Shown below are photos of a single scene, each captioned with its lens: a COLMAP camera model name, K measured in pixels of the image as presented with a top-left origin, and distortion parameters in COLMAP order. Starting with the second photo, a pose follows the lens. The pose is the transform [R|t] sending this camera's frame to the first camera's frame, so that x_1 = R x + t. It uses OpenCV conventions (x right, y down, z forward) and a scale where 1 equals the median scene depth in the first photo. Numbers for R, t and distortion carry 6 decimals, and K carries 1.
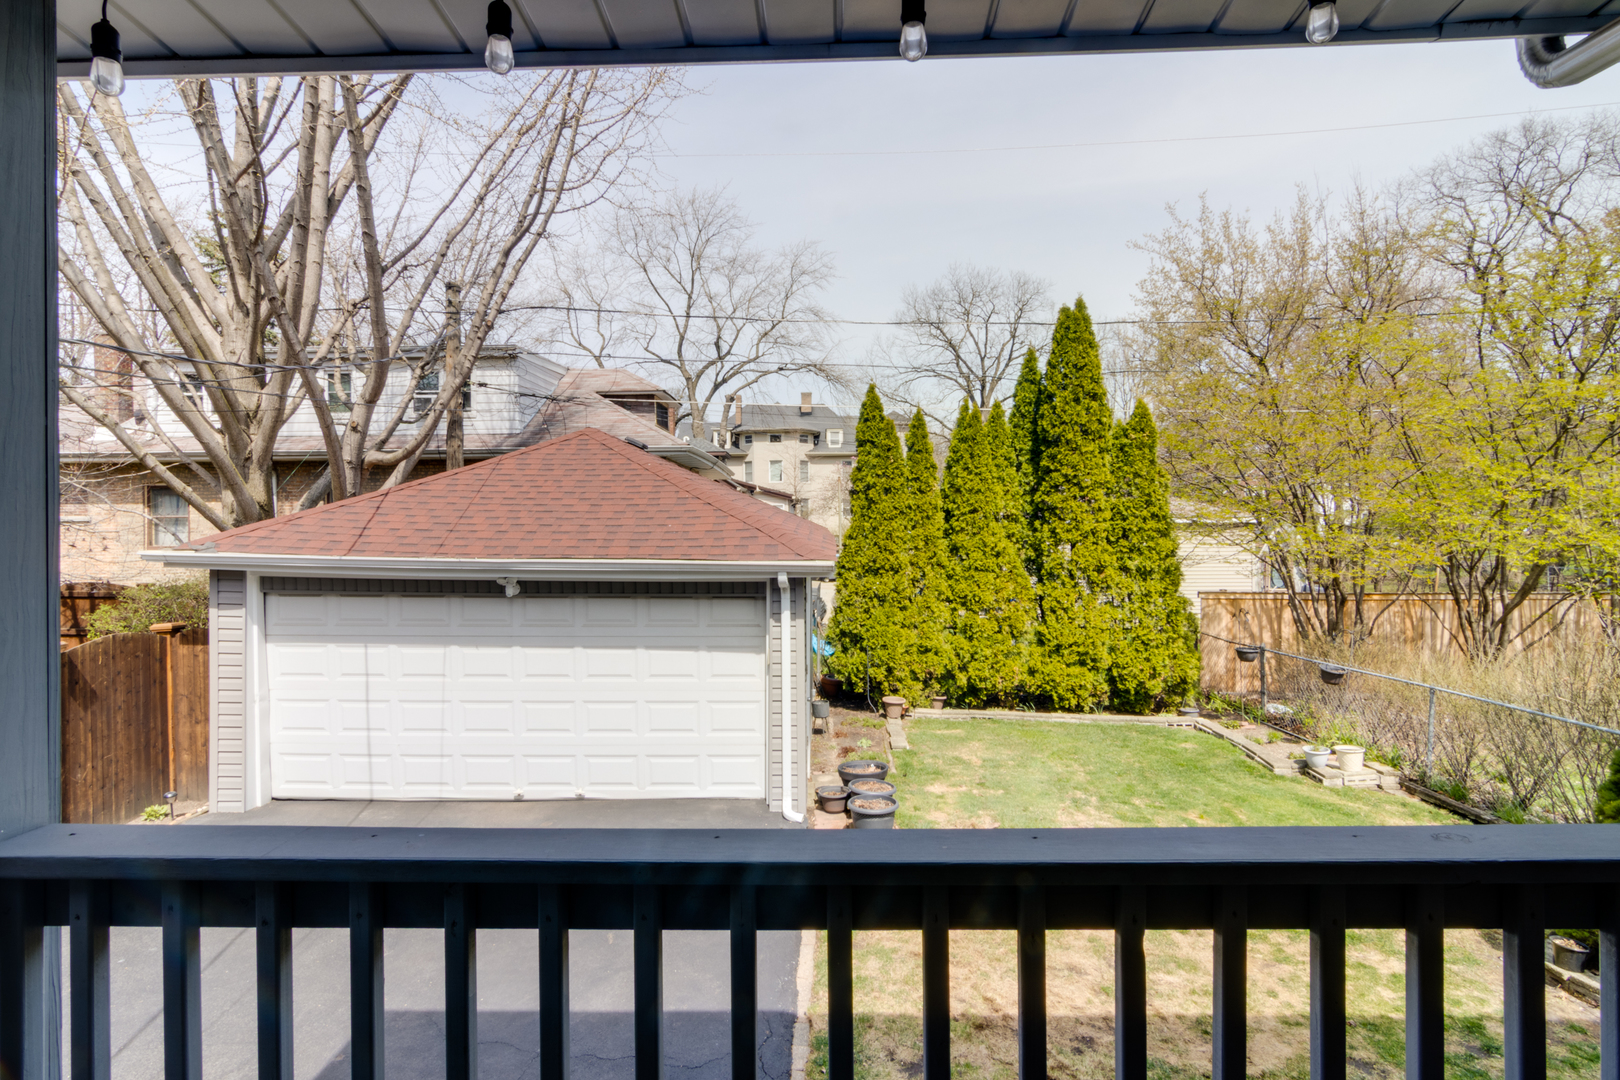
lens RADIAL K [[825.1, 0, 808.6], [0, 825.1, 534.4], [0, 0, 1]] dist [0.017629, 0.000428]
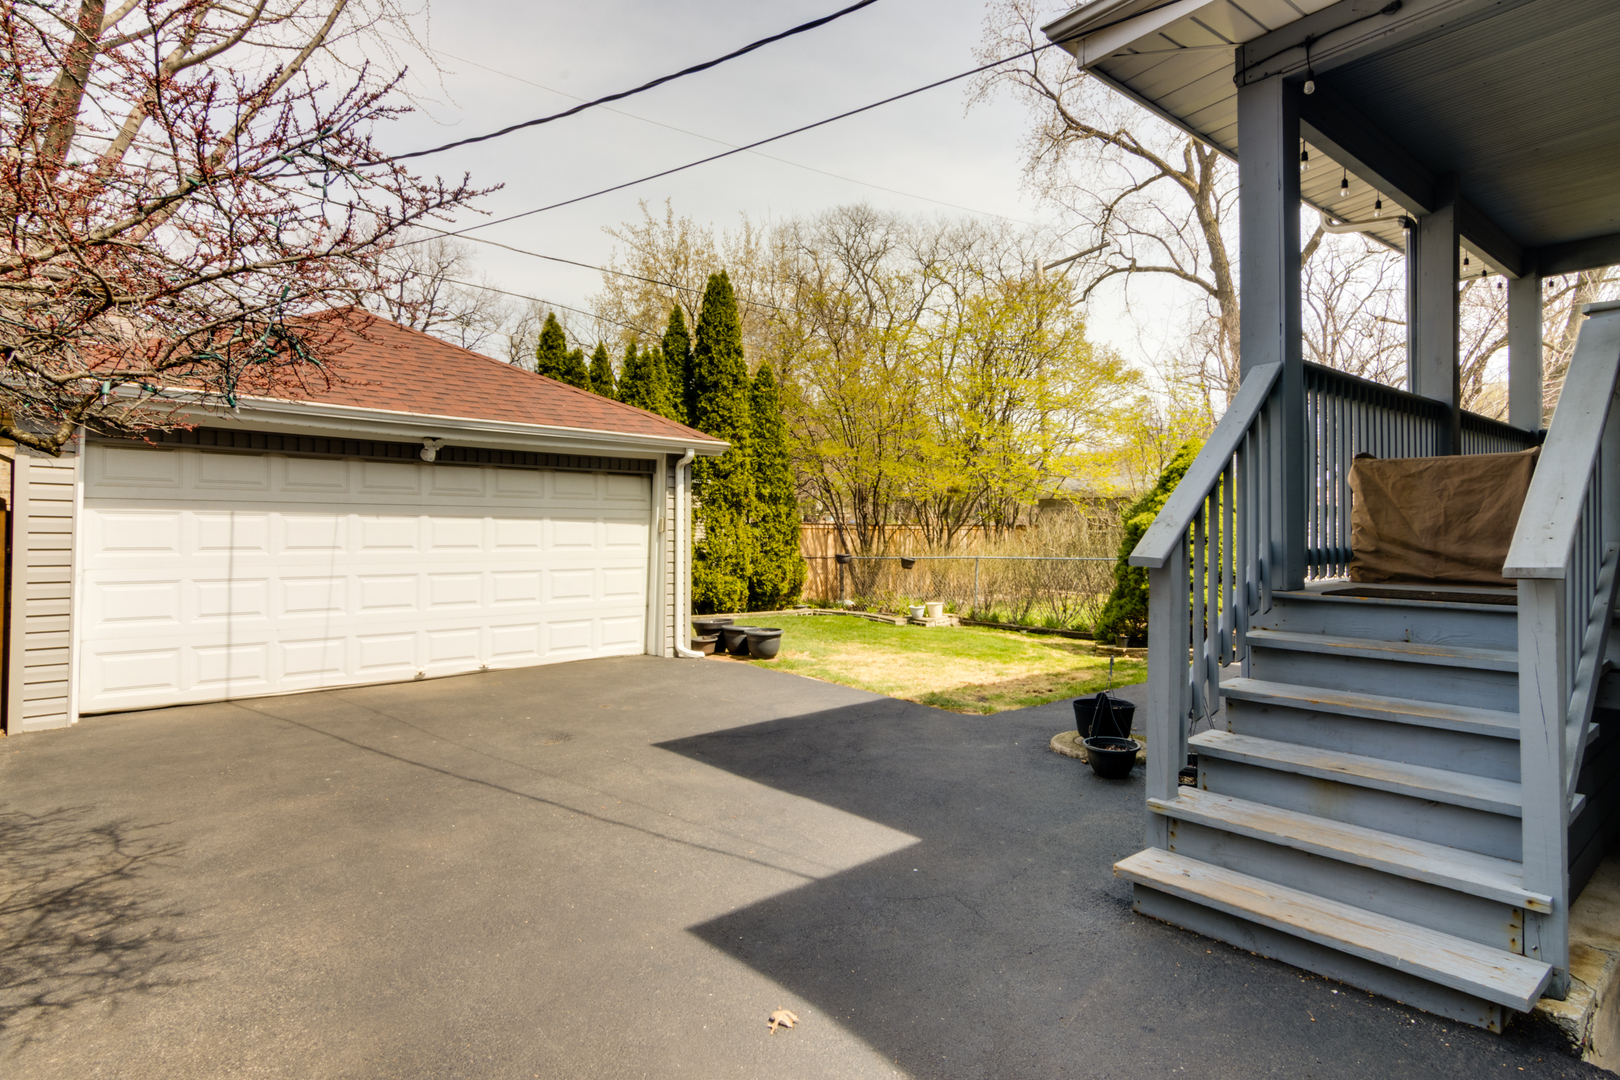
lens RADIAL K [[889.4, 0, 808.5], [0, 889.4, 536.0], [0, 0, 1]] dist [-0.001161, -0.003274]
pose [[0.744464, -0.000552, 0.667662, -0.456577], [0.000078, 1.000000, 0.000739, 0.101833], [-0.667662, -0.000498, 0.744464, -0.038936]]
